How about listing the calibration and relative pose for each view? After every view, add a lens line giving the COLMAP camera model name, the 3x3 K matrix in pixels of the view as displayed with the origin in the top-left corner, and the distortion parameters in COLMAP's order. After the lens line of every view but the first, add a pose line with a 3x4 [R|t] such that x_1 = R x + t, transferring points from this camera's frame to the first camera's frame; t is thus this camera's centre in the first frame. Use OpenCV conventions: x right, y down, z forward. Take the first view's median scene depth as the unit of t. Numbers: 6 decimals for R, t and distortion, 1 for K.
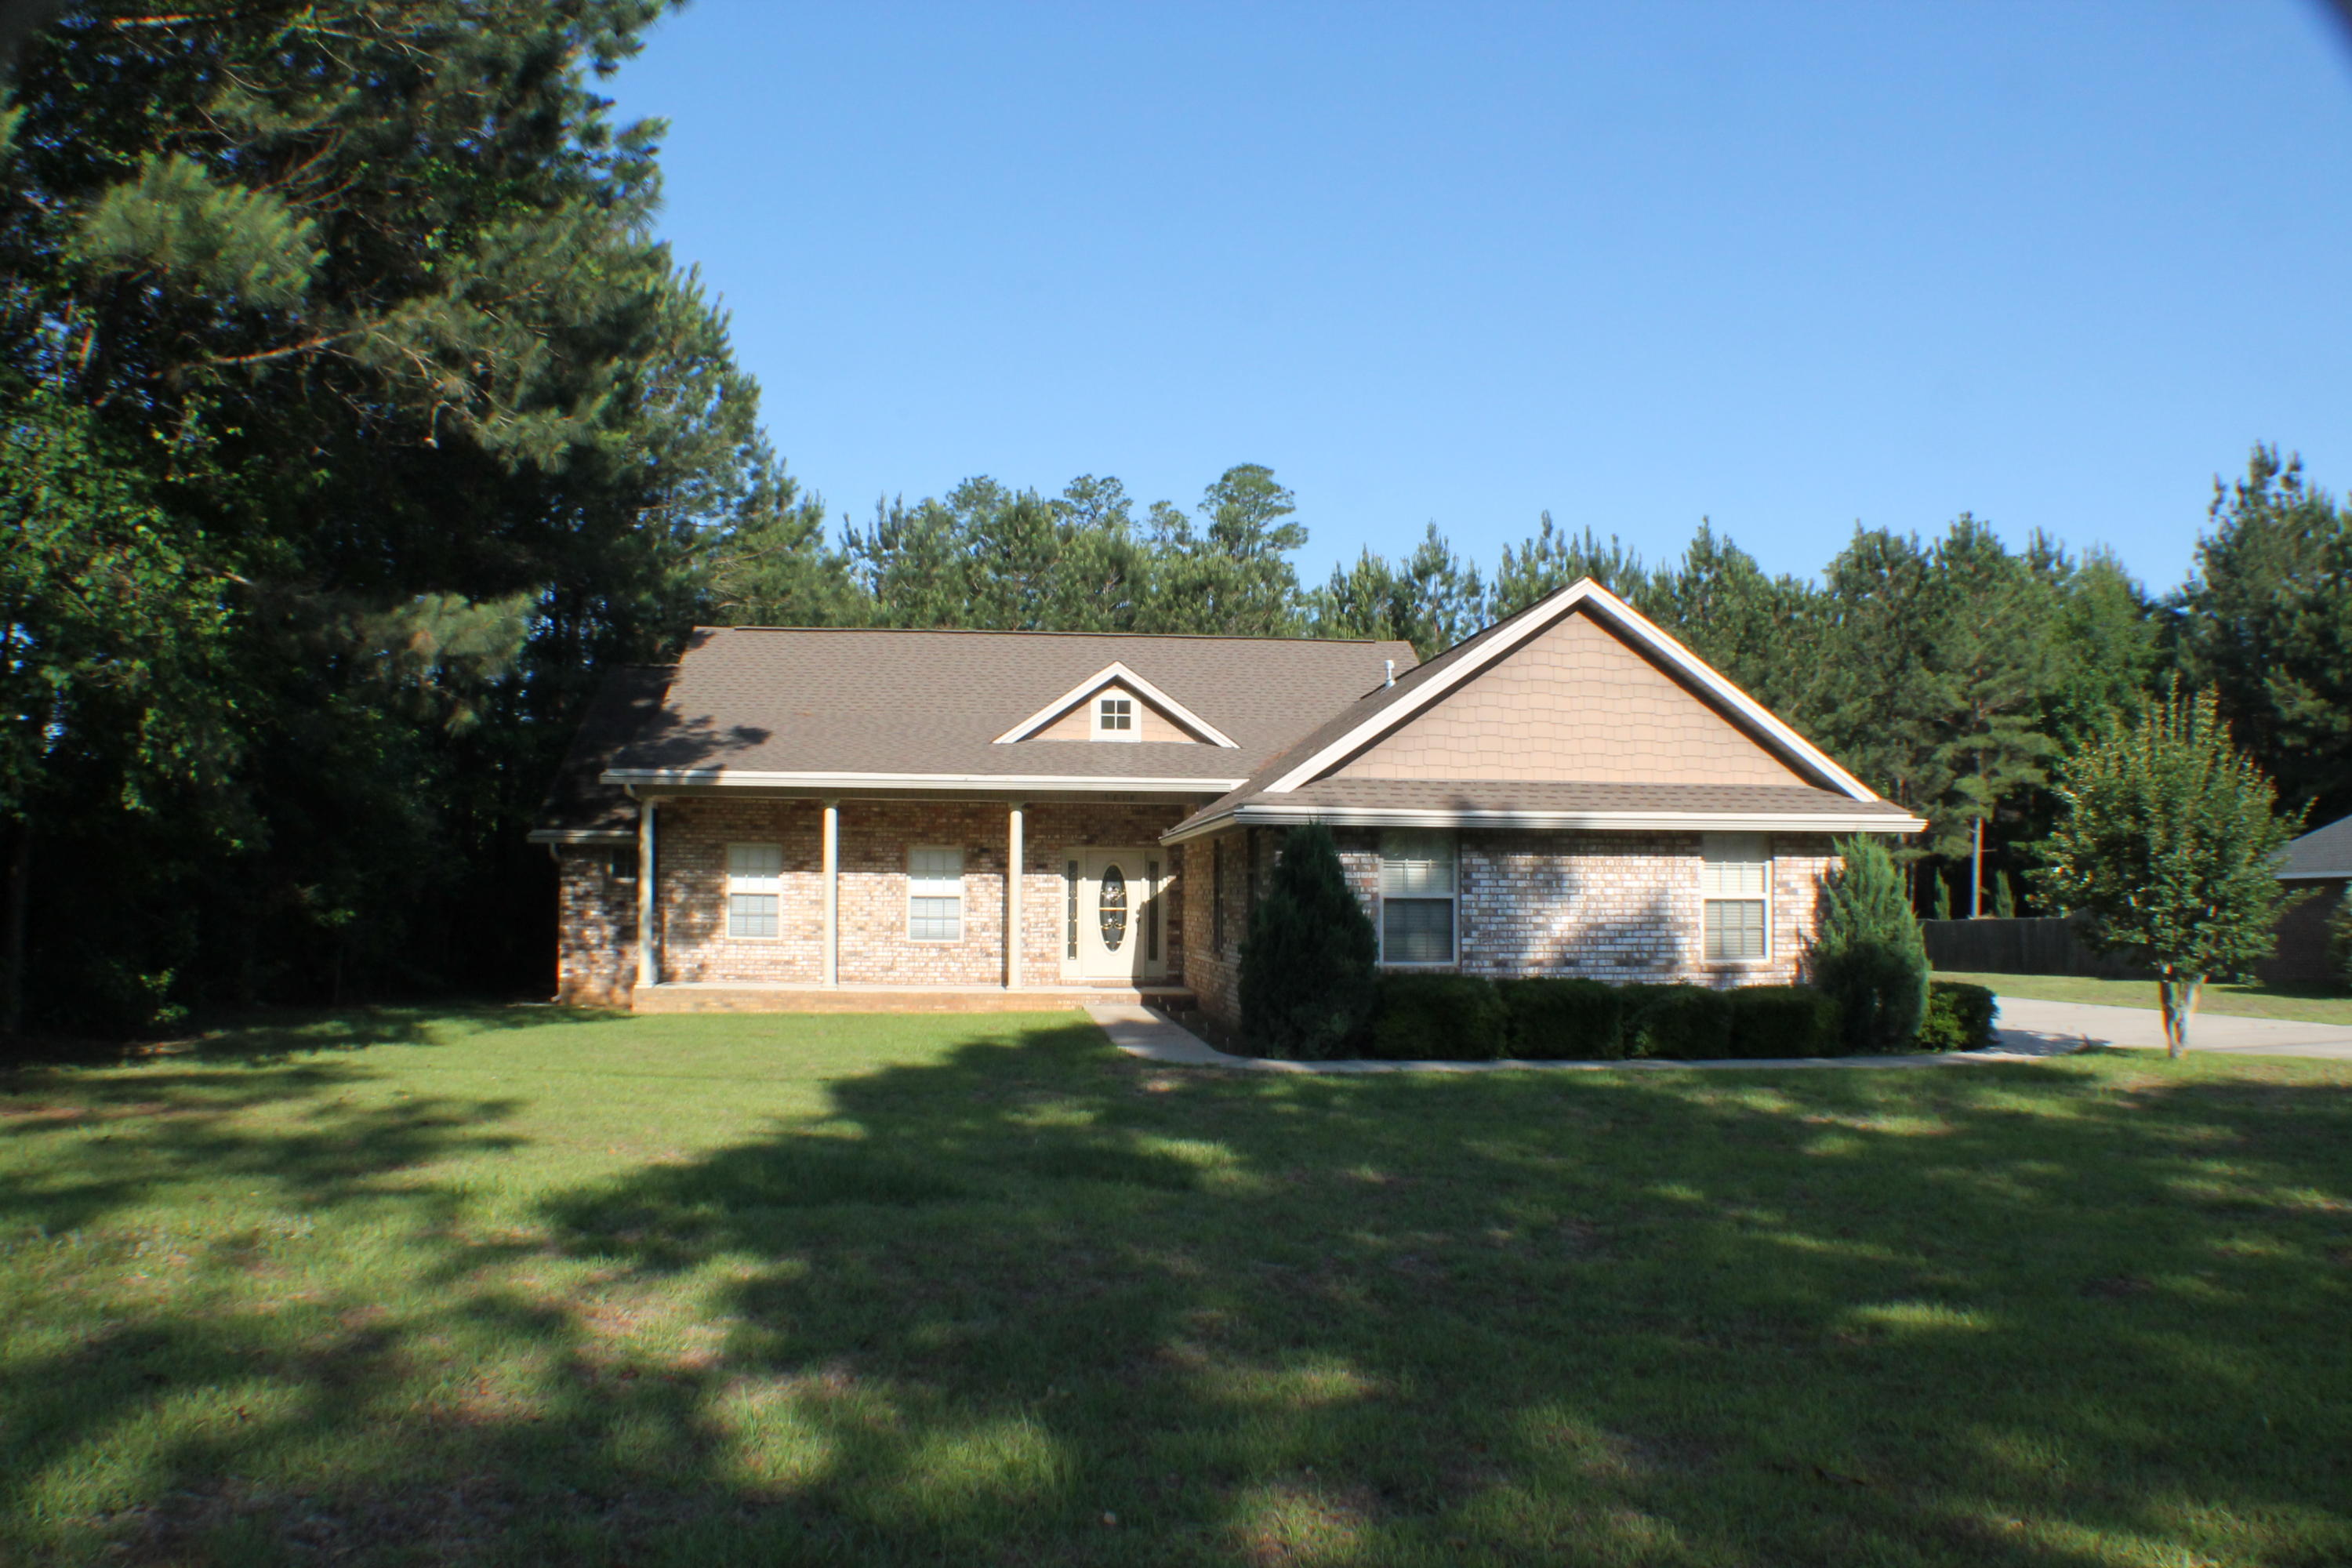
lens RADIAL K [[1582.4, 0, 1170.6], [0, 1582.4, 804.6], [0, 0, 1]] dist [-0.246999, 0.083083]
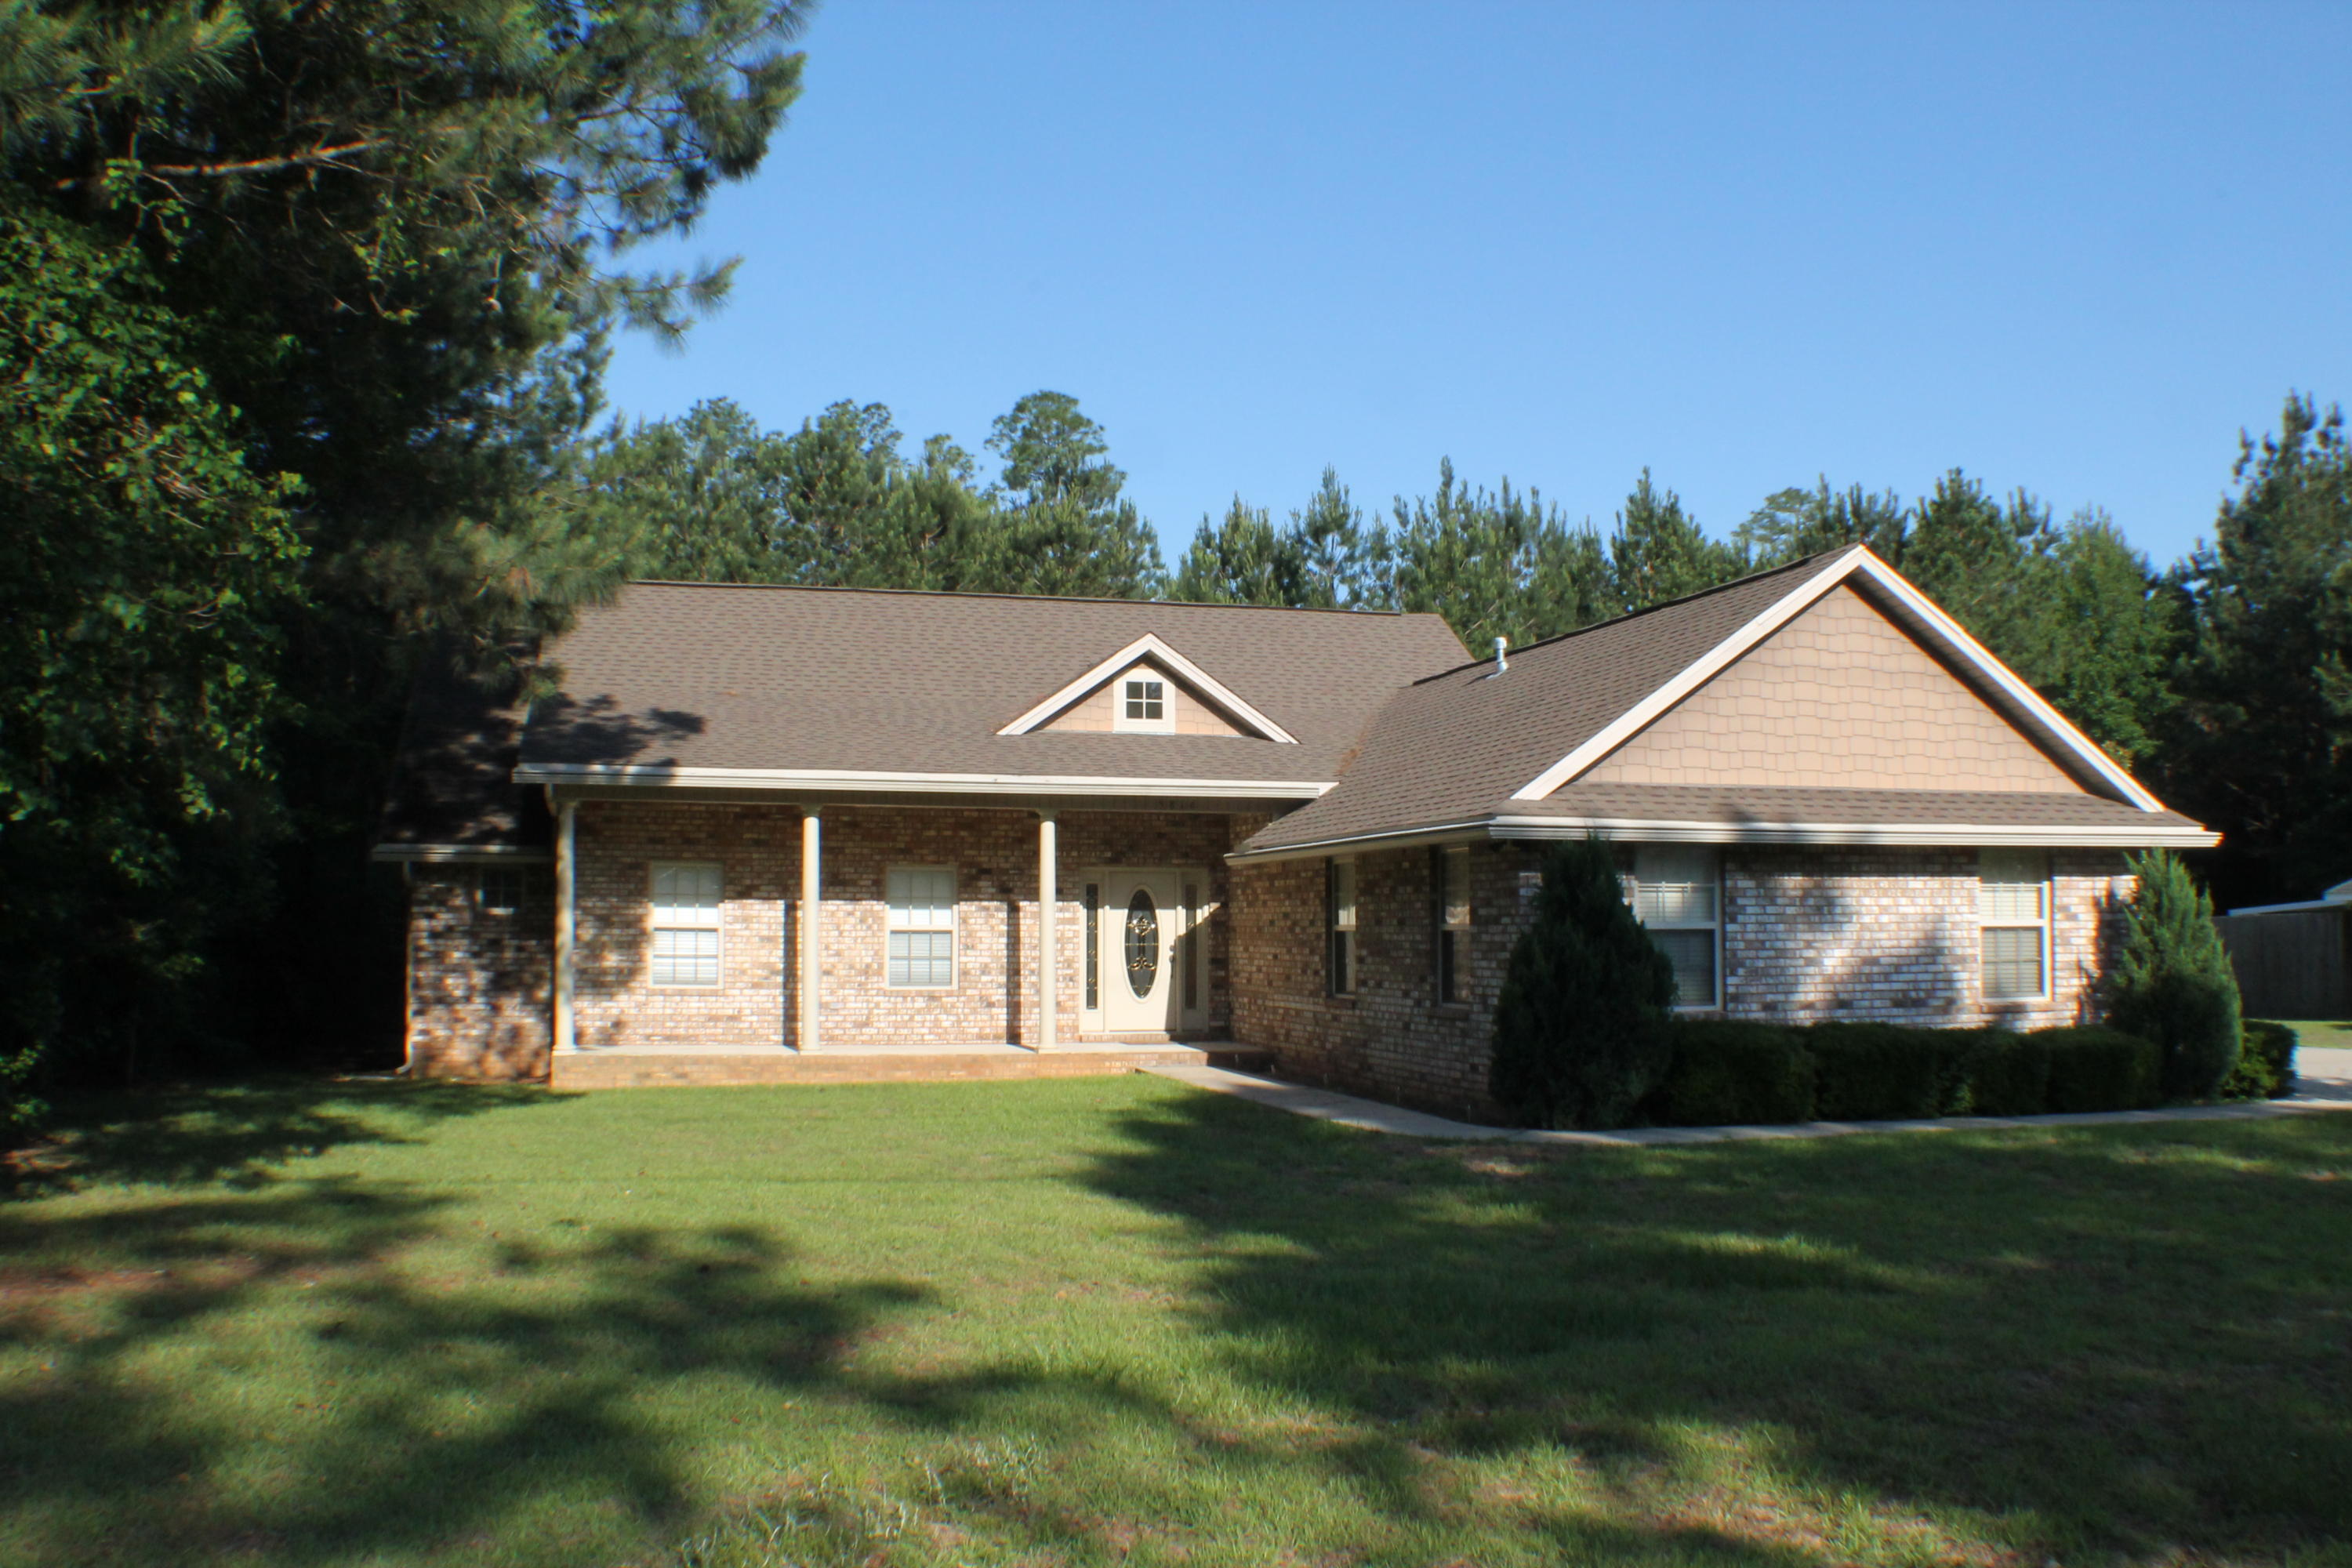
lens RADIAL K [[1943.4, 0, 1176.0], [0, 1943.4, 784.0], [0, 0, 1]] dist [-0.221691, 0.065347]
pose [[0.988330, 0.005430, 0.152230, -0.171978], [-0.003252, 0.999889, -0.014550, -0.000675], [-0.152292, 0.013885, 0.988238, 0.033244]]
